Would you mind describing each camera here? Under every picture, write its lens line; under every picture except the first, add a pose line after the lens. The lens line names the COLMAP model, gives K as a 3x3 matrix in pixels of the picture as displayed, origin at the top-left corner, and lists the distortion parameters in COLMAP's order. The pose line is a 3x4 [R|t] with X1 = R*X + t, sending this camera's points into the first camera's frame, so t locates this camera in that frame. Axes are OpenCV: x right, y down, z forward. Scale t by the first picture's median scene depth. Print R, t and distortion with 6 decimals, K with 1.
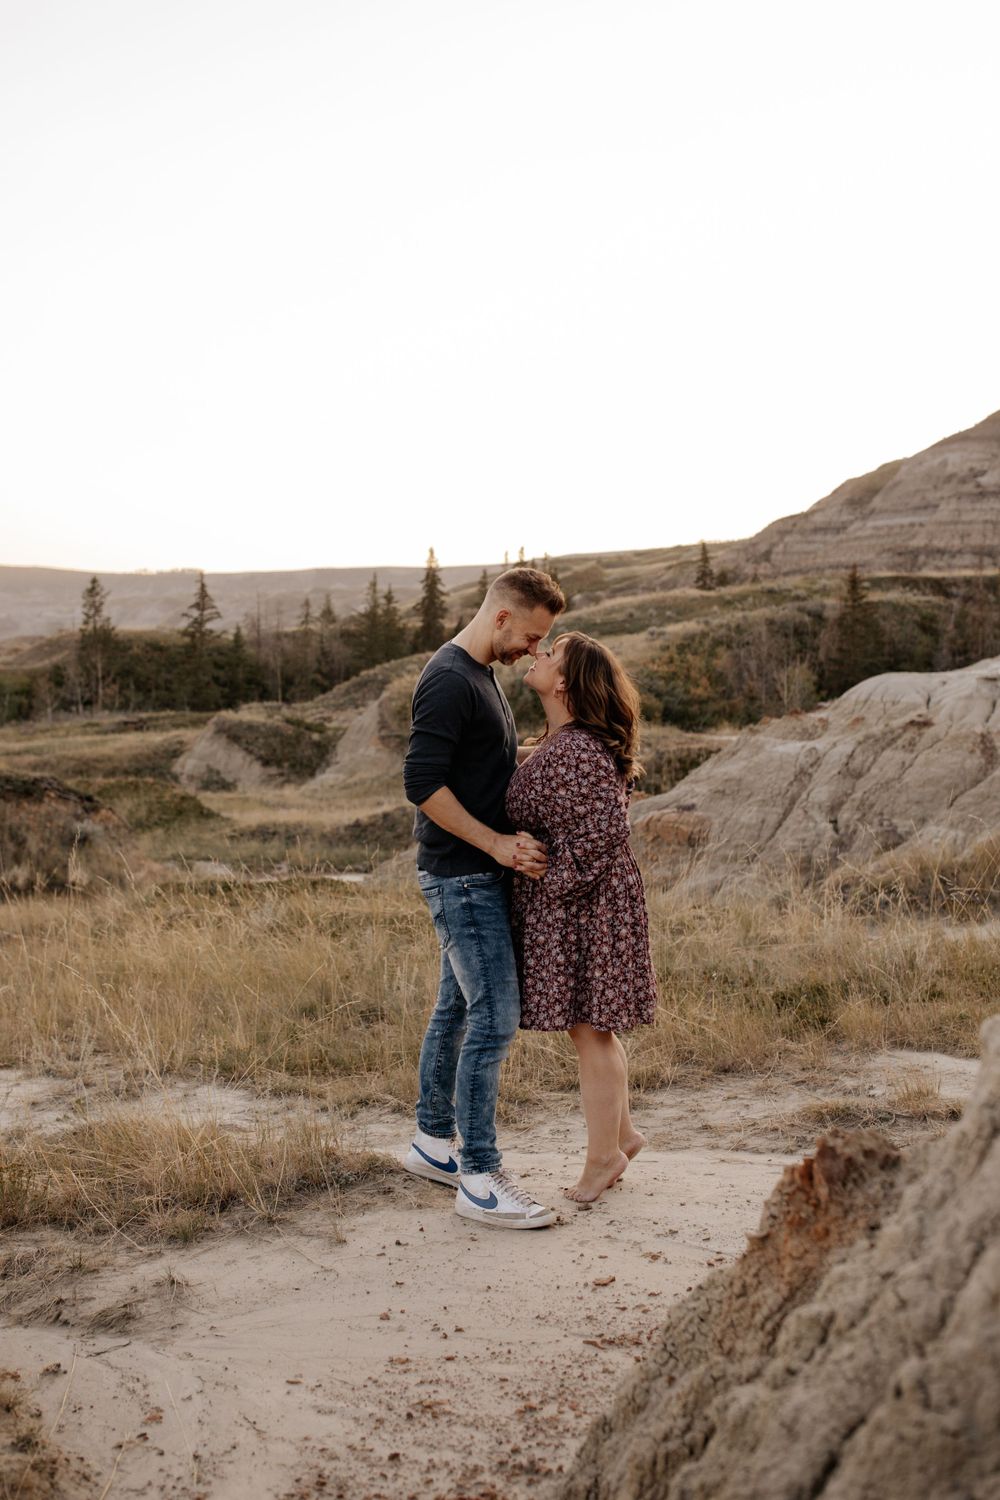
lens RADIAL K [[1649.4, 0, 456.3], [0, 1649.4, 631.1], [0, 0, 1]] dist [-0.007503, -0.000013]
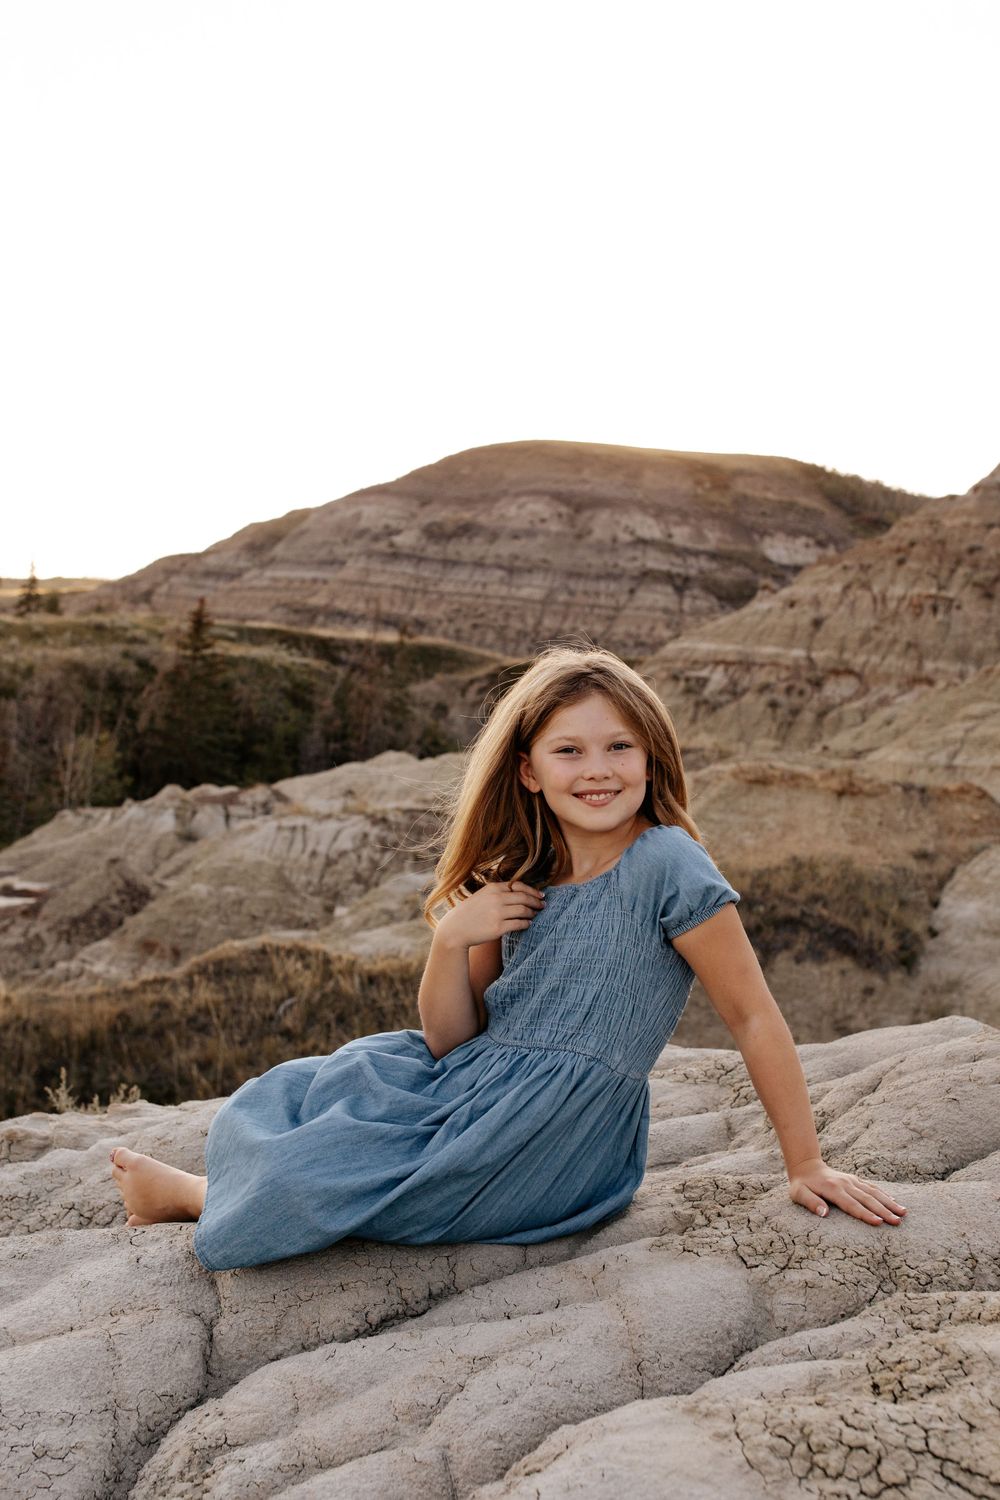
lens RADIAL K [[1785.4, 0, 533.0], [0, 1785.4, 748.6], [0, 0, 1]] dist [-0.020237, -0.002554]
pose [[0.918226, 0.095179, 0.384450, 0.073971], [-0.108182, 0.994055, 0.012283, -0.001305], [-0.380996, -0.052870, 0.923064, 0.212418]]
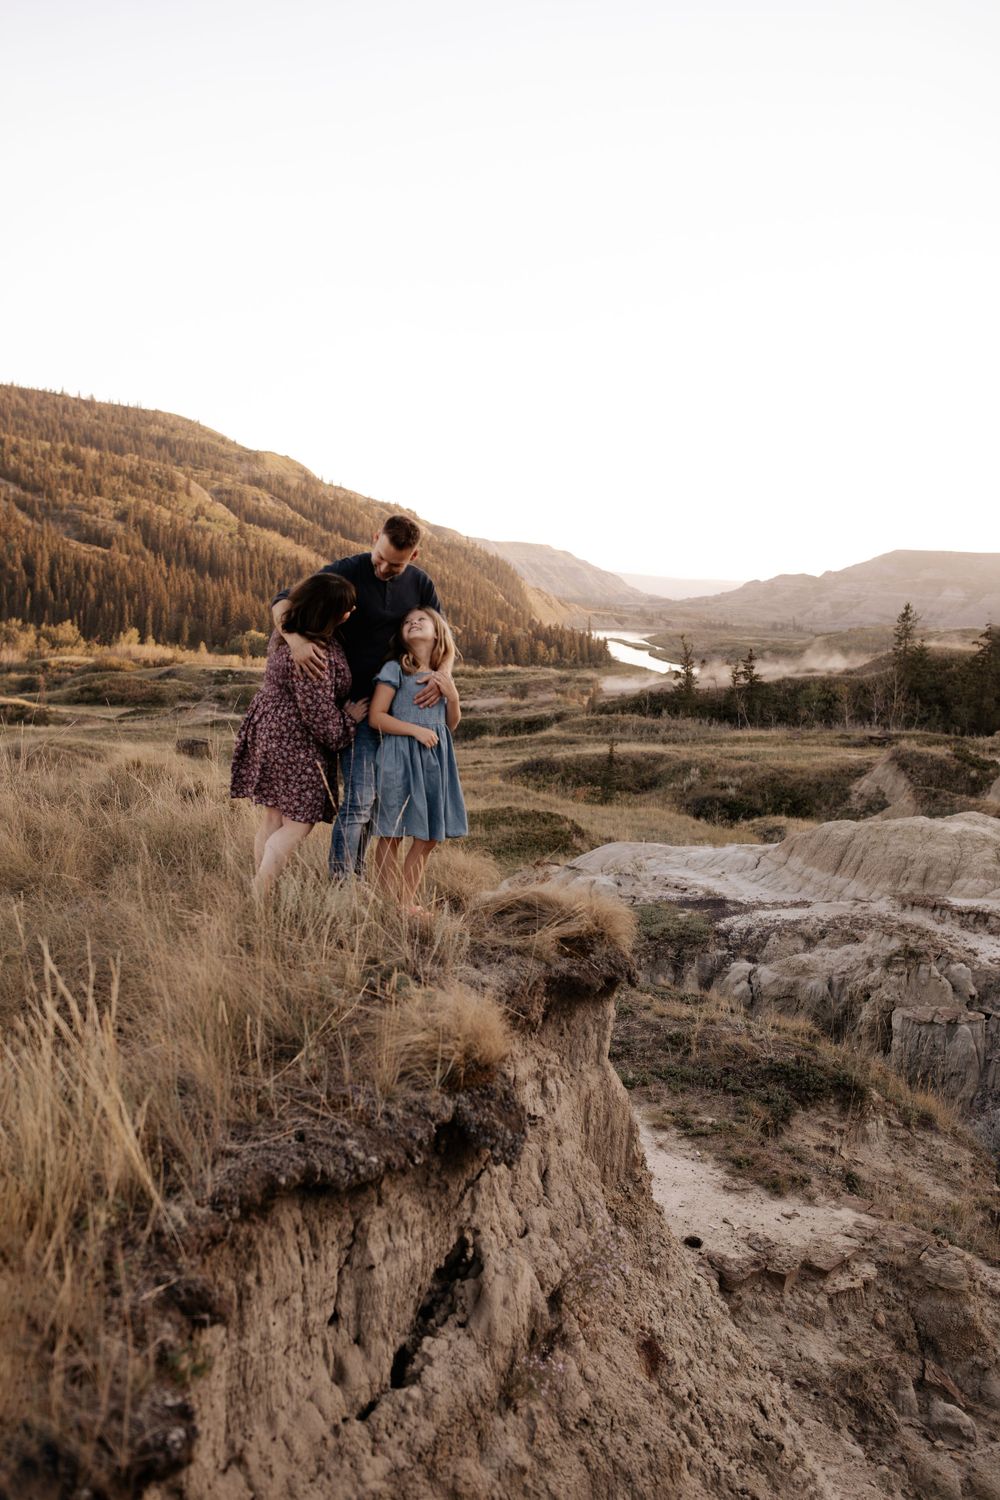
lens RADIAL K [[1437.1, 0, 543.9], [0, 1437.1, 750.9], [0, 0, 1]] dist [0.047475, -0.109014]
pose [[0.804873, 0.107004, -0.583720, 0.174906], [-0.050569, 0.992399, 0.112192, -0.031644], [0.591288, -0.060782, 0.804167, 0.043910]]
